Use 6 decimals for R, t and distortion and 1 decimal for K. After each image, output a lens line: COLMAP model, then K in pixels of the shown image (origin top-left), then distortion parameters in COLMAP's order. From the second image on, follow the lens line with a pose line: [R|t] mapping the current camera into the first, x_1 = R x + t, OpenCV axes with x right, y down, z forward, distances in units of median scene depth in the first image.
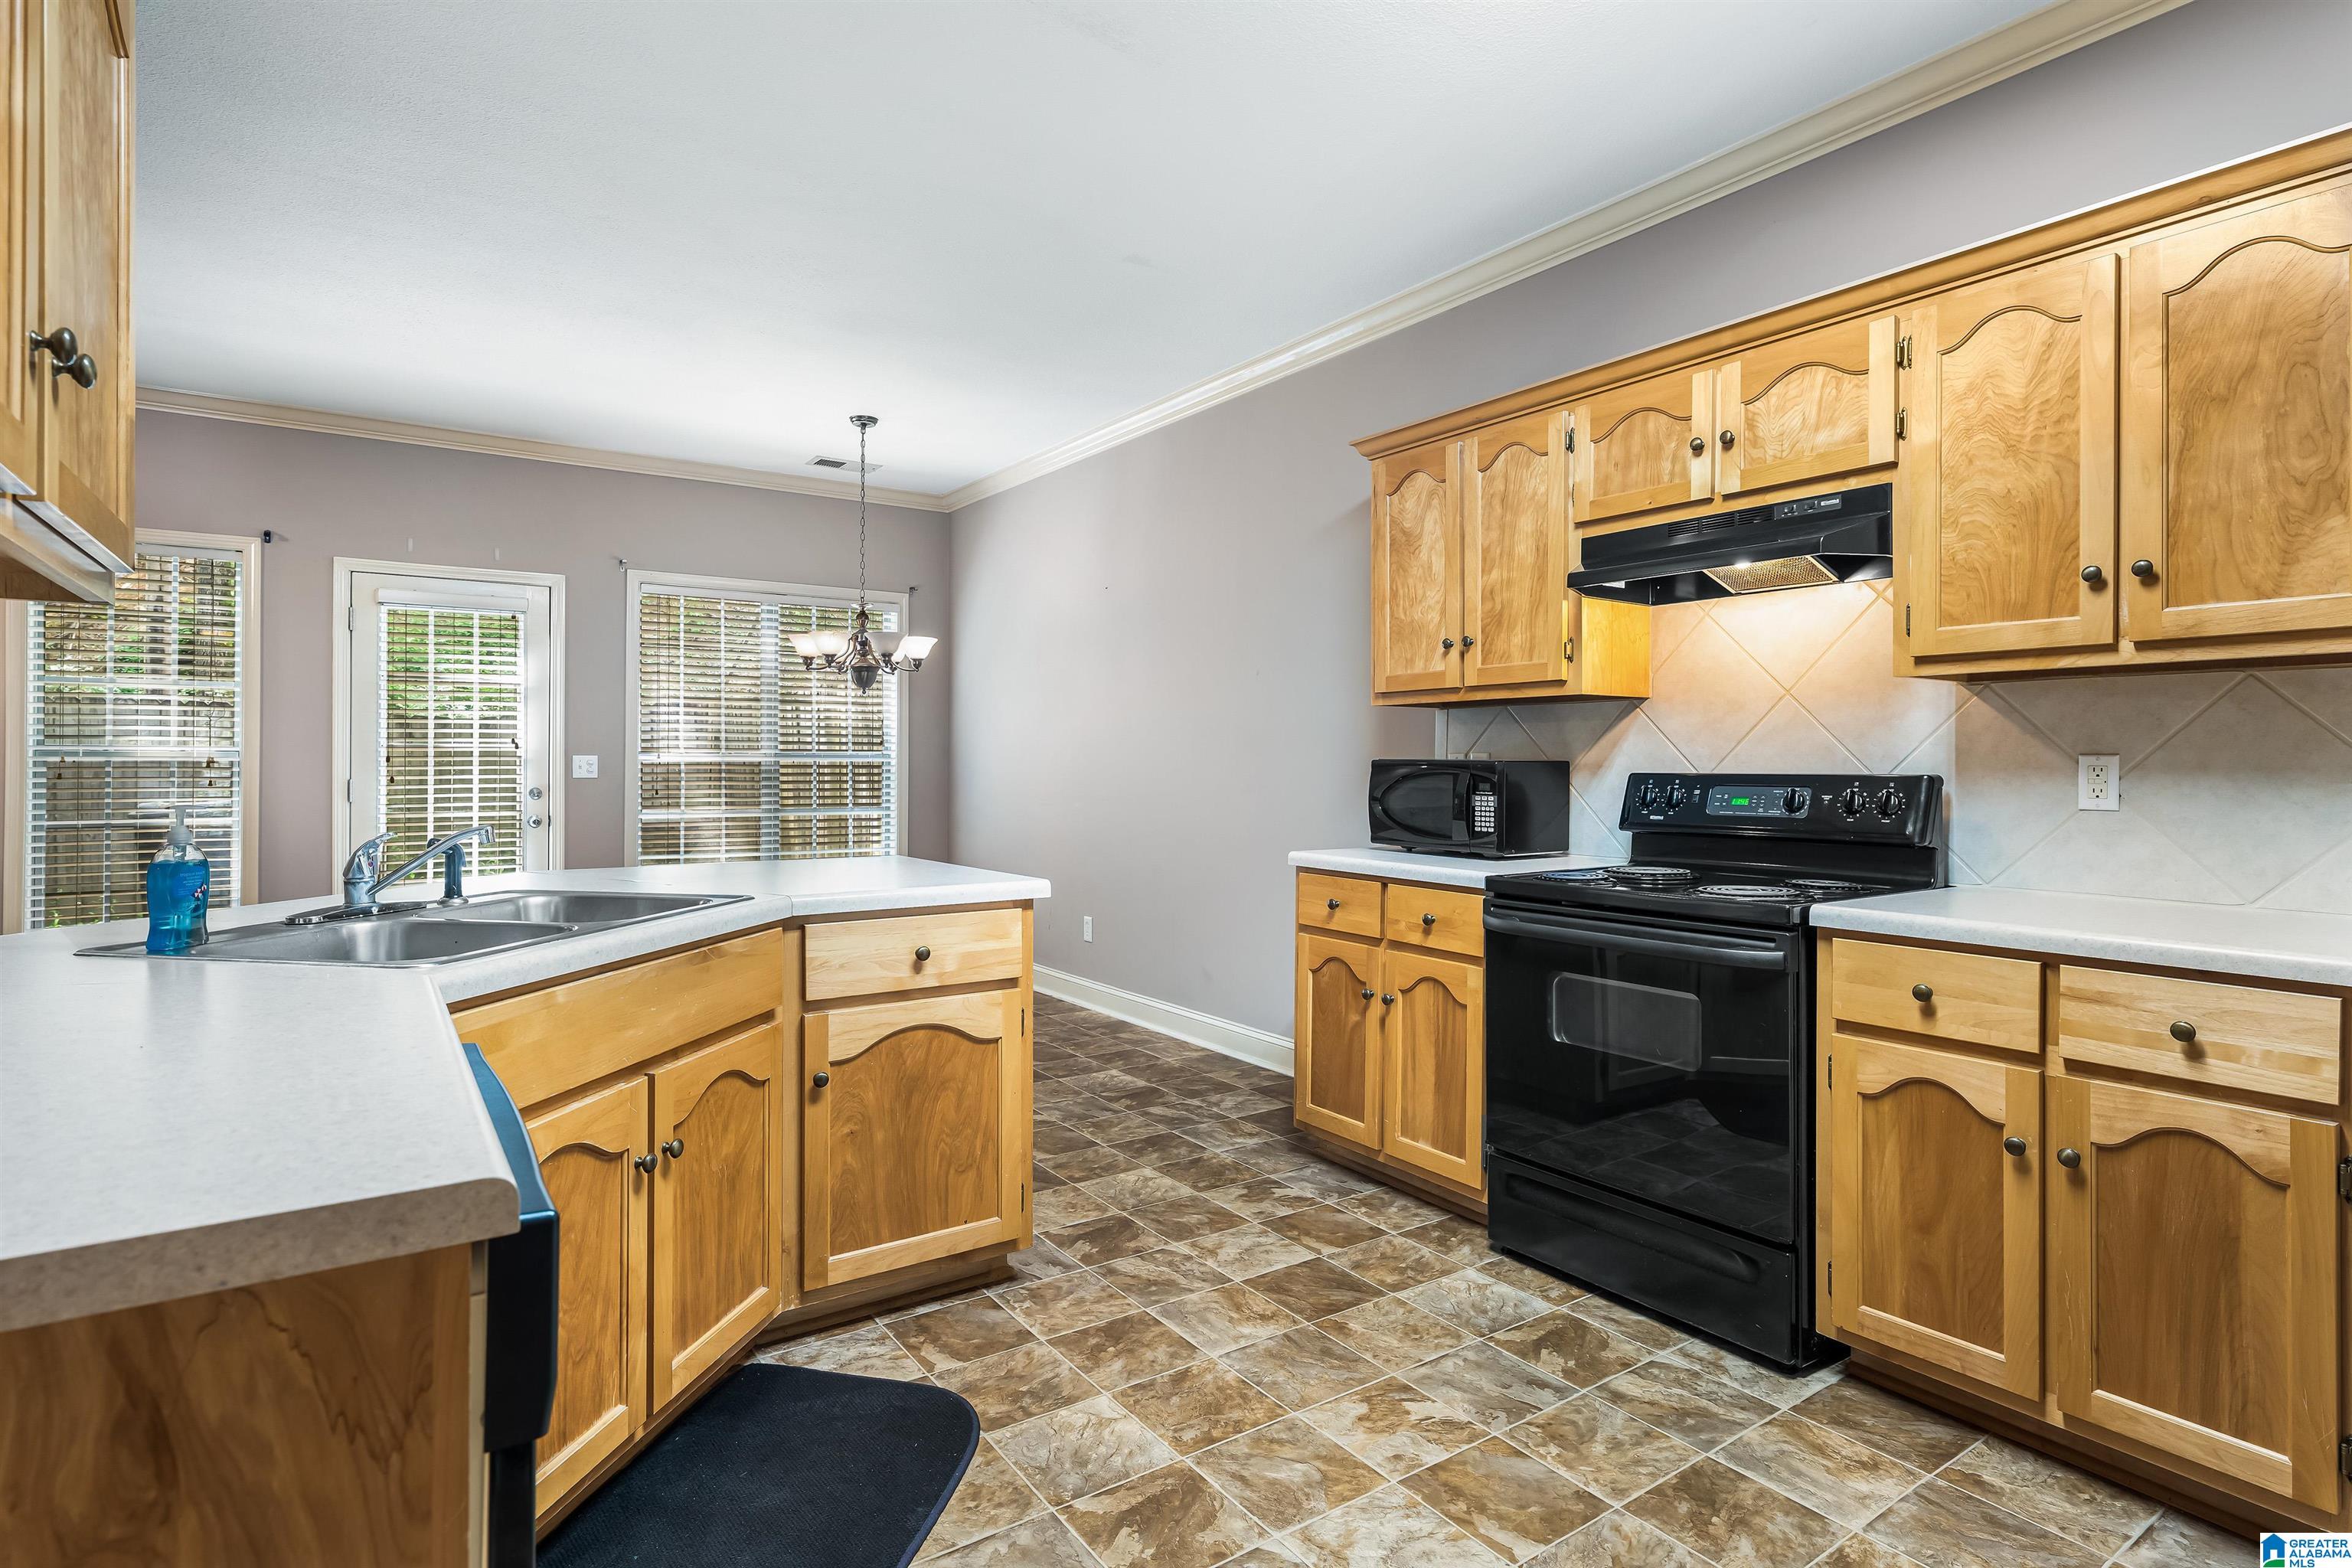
lens RADIAL K [[1250.7, 0, 1188.1], [0, 1250.7, 760.9], [0, 0, 1]] dist [0.019517, -0.000088]
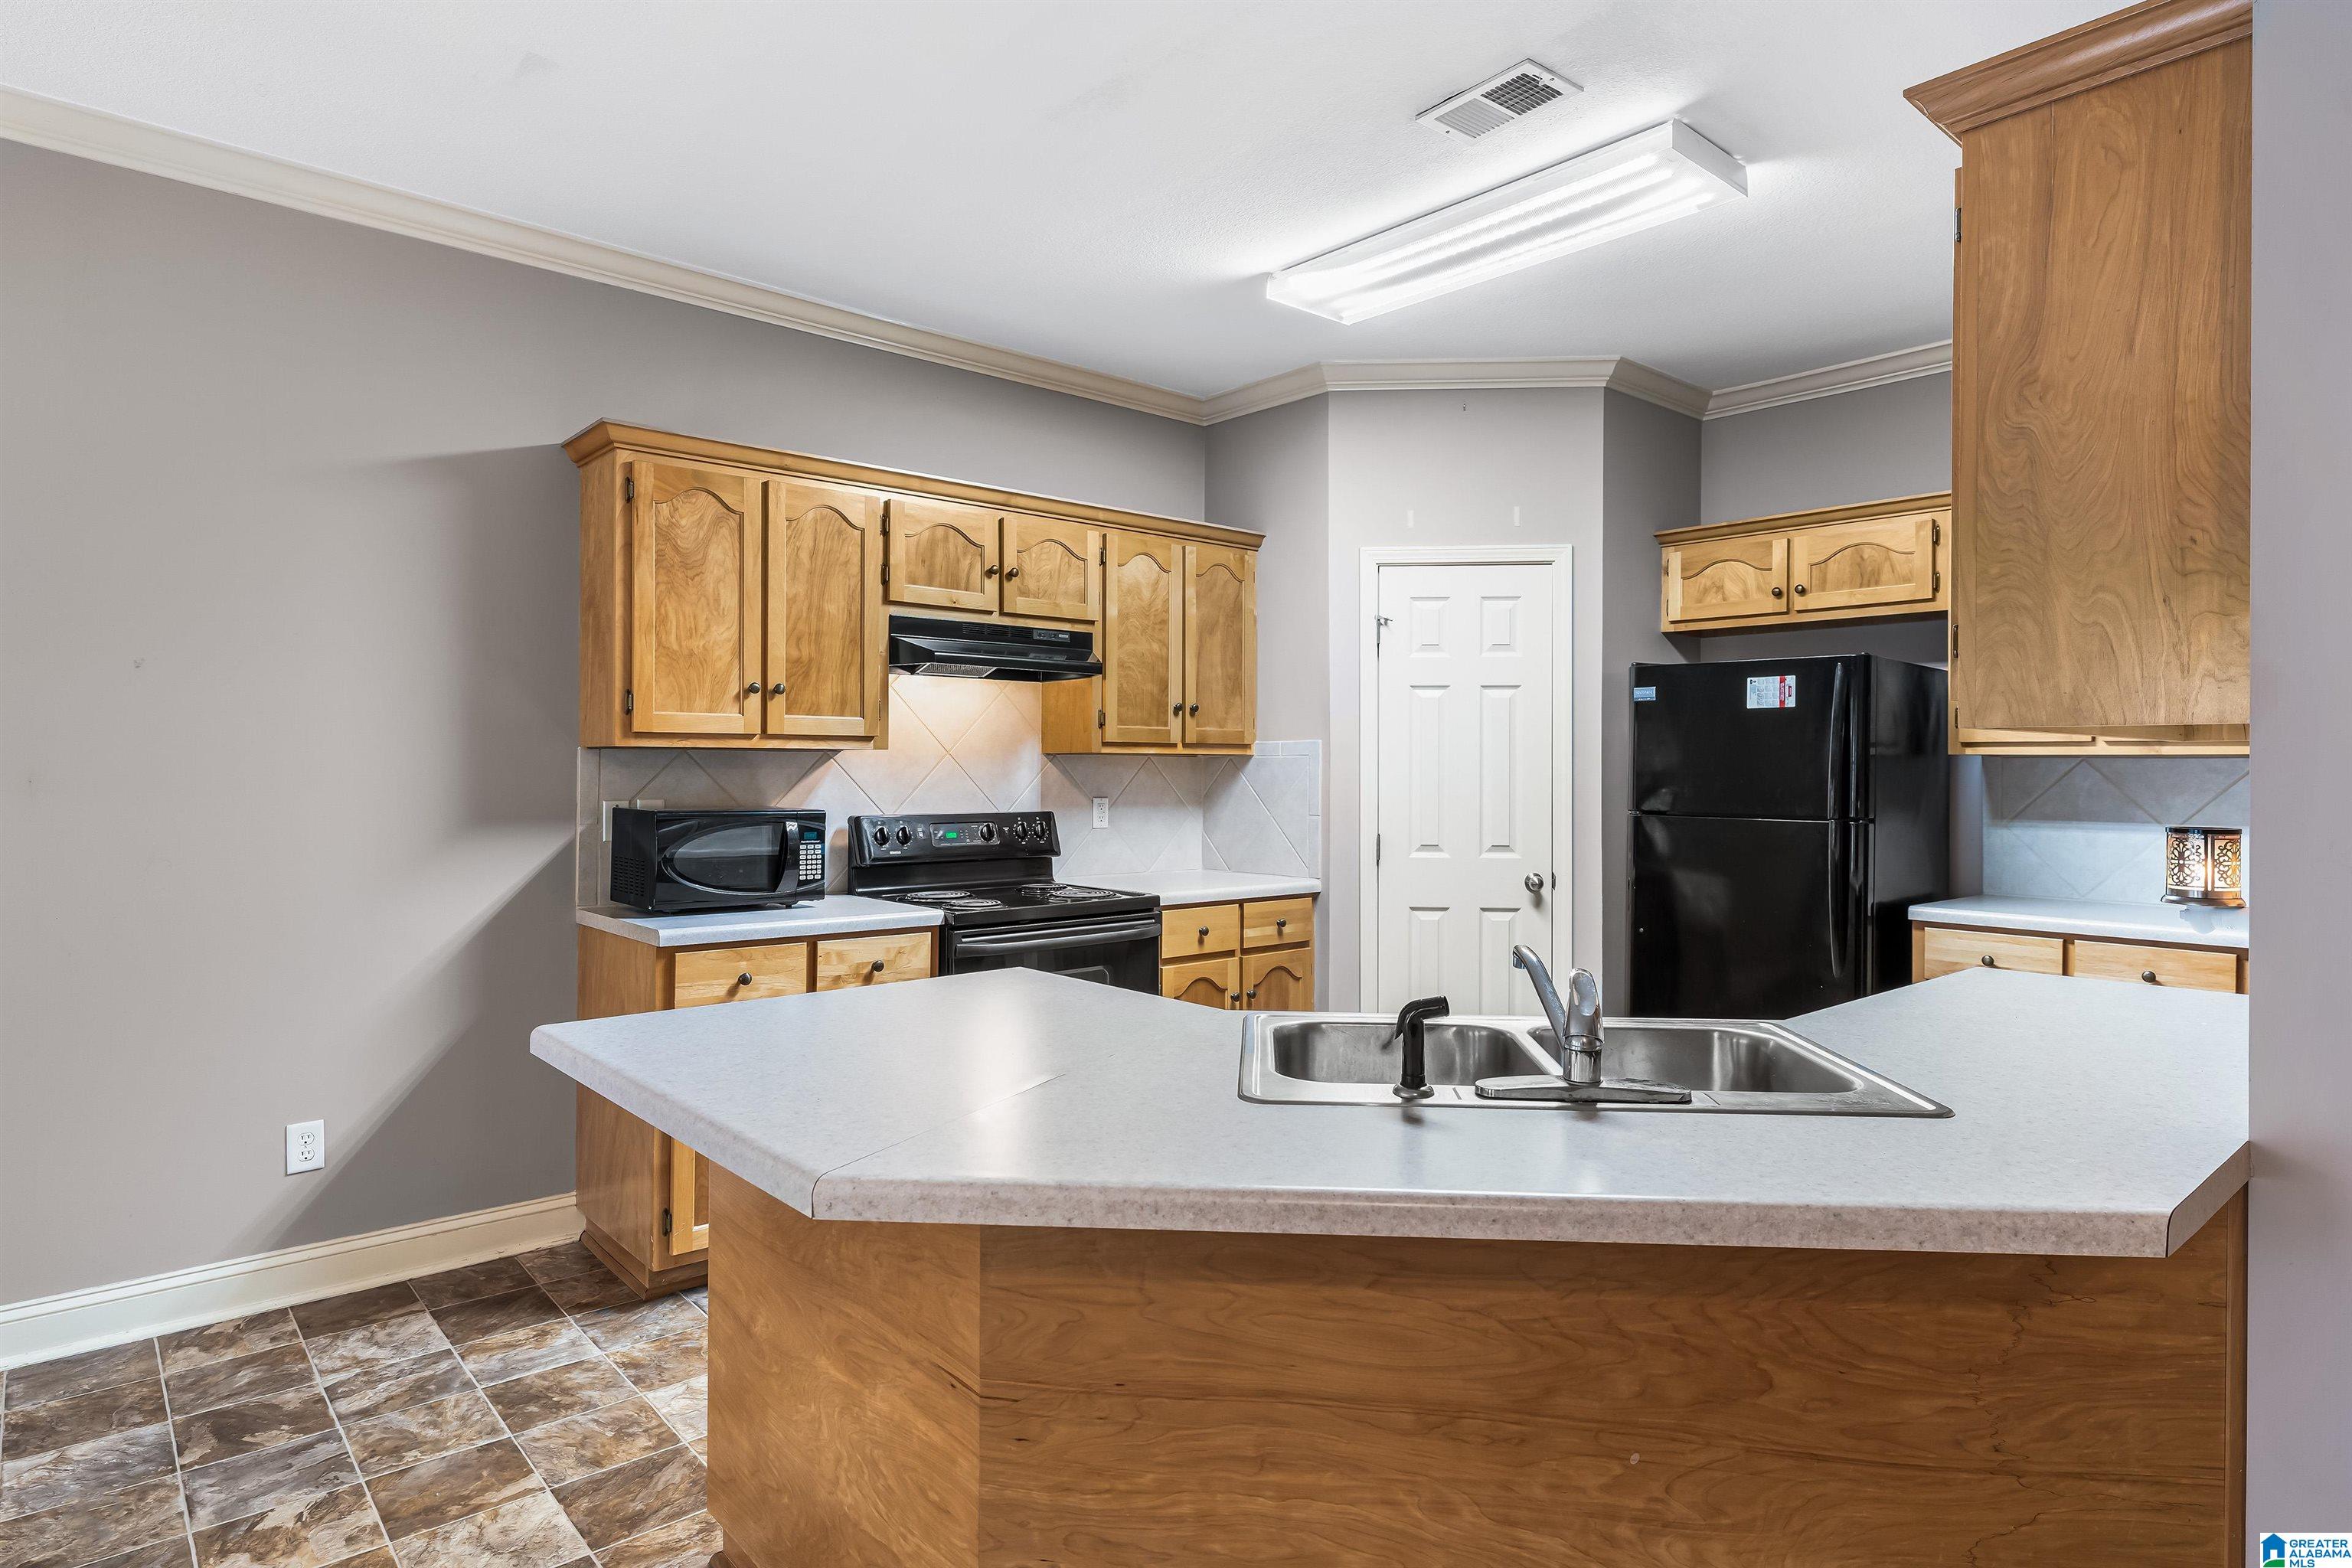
lens RADIAL K [[1295.6, 0, 1207.1], [0, 1295.6, 767.3], [0, 0, 1]] dist [0.003481, 0.000476]
pose [[-0.144474, -0.003216, 0.989503, -0.789532], [-0.009208, 0.999956, 0.001906, -0.036714], [-0.989466, -0.008836, -0.144497, 0.771898]]
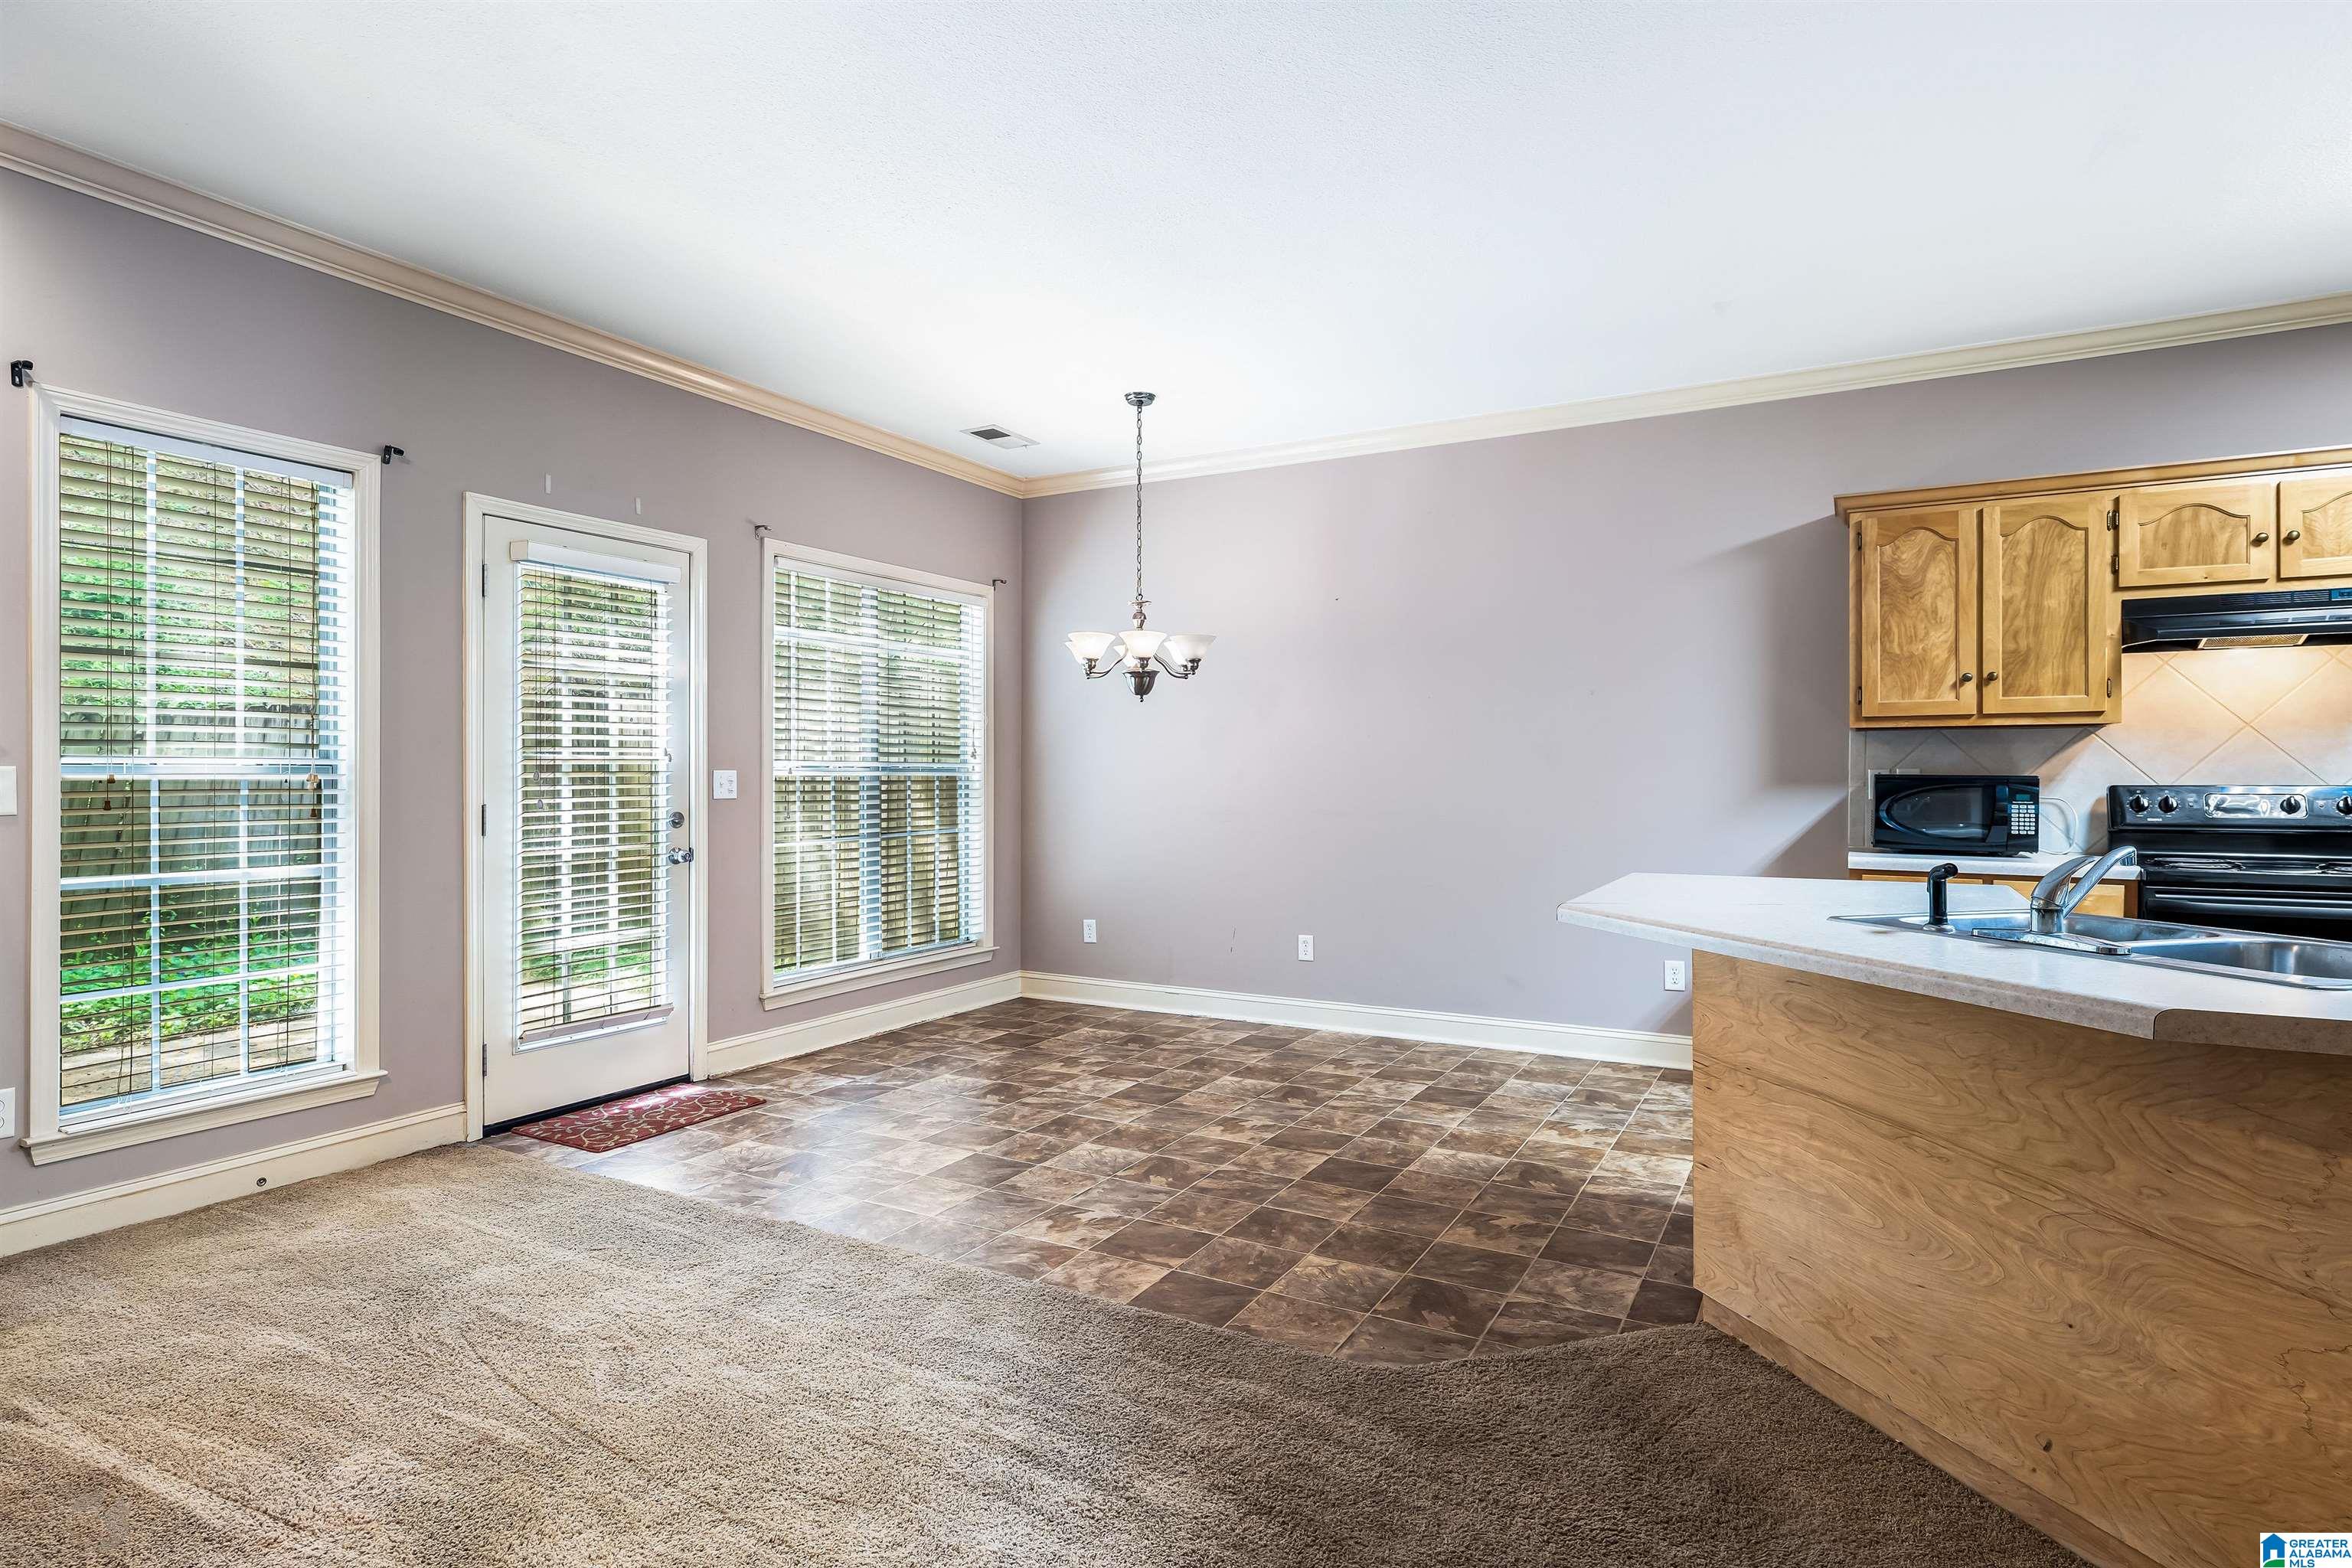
lens RADIAL K [[1282.0, 0, 1176.0], [0, 1282.0, 784.0], [0, 0, 1]] dist [0.004627, 0.000368]
pose [[0.885590, -0.006057, 0.464429, -0.988608], [0.001925, 0.999954, 0.009370, -0.004907], [-0.464464, -0.007404, 0.885561, 0.258065]]
